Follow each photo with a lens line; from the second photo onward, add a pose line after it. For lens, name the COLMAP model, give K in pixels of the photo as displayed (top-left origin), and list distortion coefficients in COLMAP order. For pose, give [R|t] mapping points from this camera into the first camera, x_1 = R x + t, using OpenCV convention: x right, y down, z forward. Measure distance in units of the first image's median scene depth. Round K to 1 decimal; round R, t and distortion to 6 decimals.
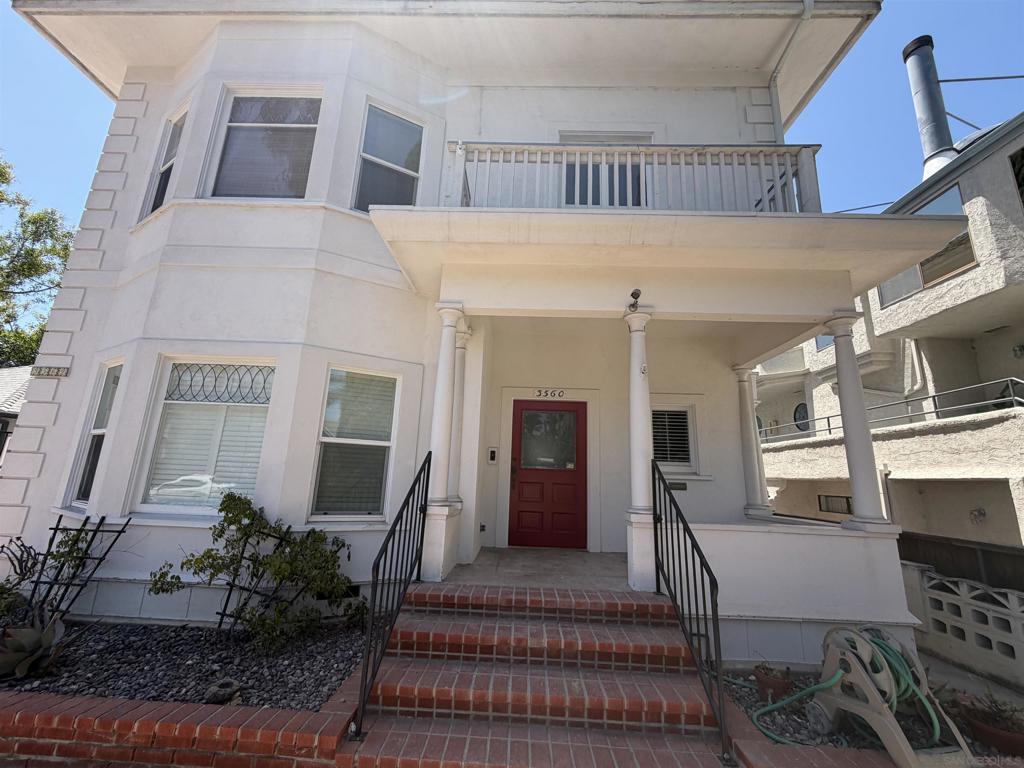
lens RADIAL K [[407.8, 0, 508.8], [0, 407.8, 384.2], [0, 0, 1]] dist [-0.002403, 0.000687]
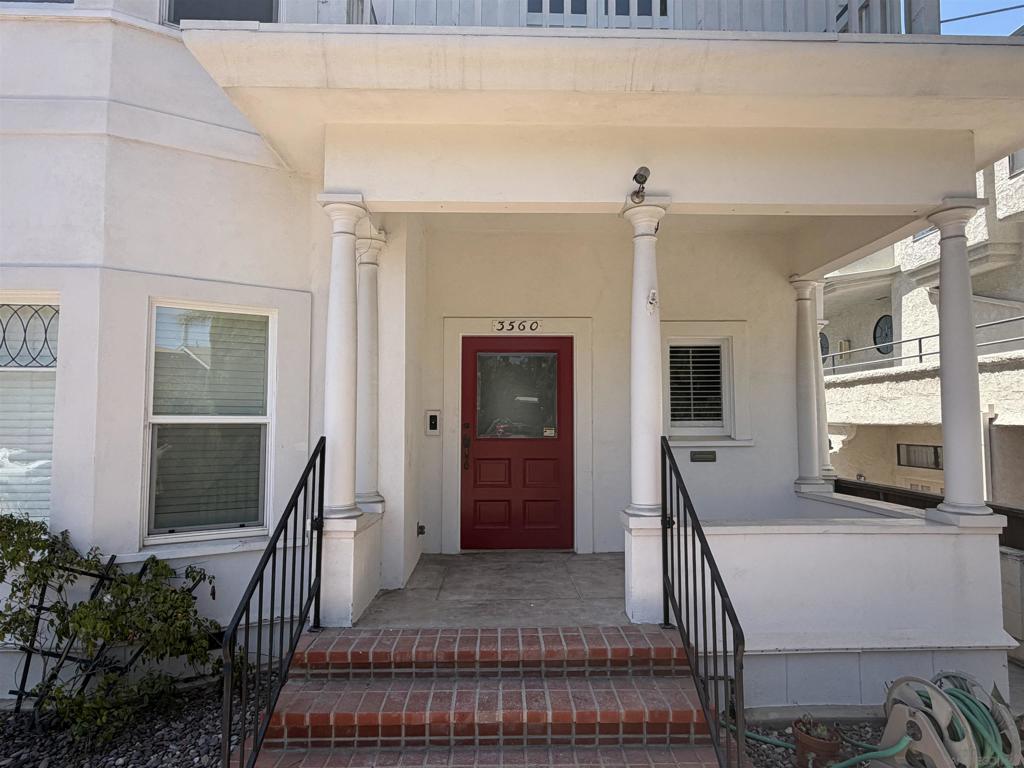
lens RADIAL K [[589.3, 0, 512.0], [0, 589.3, 384.0], [0, 0, 1]] dist [0.001670, -0.001633]
pose [[0.997713, -0.034998, 0.057827, 0.053493], [0.025115, 0.986216, 0.163547, -0.061711], [-0.062754, -0.161720, 0.984839, 0.079292]]
